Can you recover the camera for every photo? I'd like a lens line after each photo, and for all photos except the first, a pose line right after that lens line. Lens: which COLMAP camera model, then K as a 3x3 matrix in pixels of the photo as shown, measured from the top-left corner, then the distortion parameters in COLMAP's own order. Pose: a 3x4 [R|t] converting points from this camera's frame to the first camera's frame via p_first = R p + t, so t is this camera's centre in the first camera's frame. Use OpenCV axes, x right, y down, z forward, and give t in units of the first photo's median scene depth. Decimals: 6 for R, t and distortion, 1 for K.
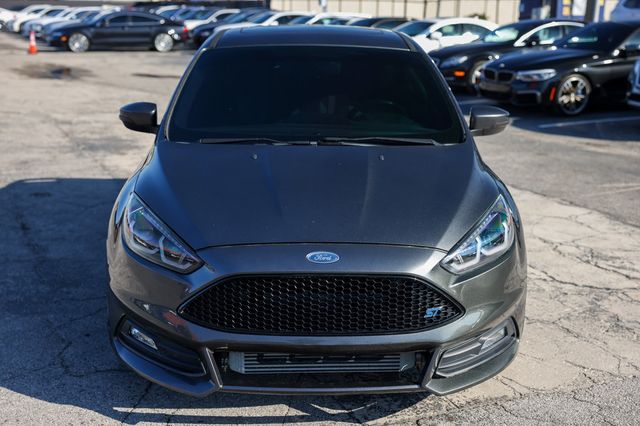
lens RADIAL K [[916.2, 0, 320.4], [0, 916.2, 214.2], [0, 0, 1]] dist [0.067118, 0.000000]
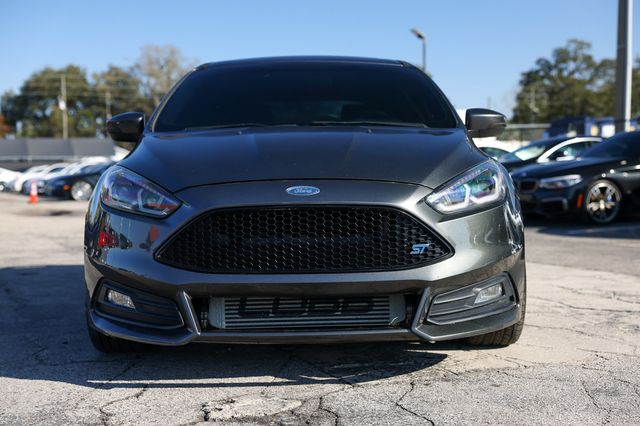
lens RADIAL K [[1003.1, 0, 318.7], [0, 1003.1, 212.8], [0, 0, 1]] dist [0.110117, 0.000000]
pose [[0.999354, -0.025352, -0.025490, 0.040760], [0.019825, 0.980101, -0.197507, 0.249648], [0.029990, 0.196874, 0.979970, -0.034752]]
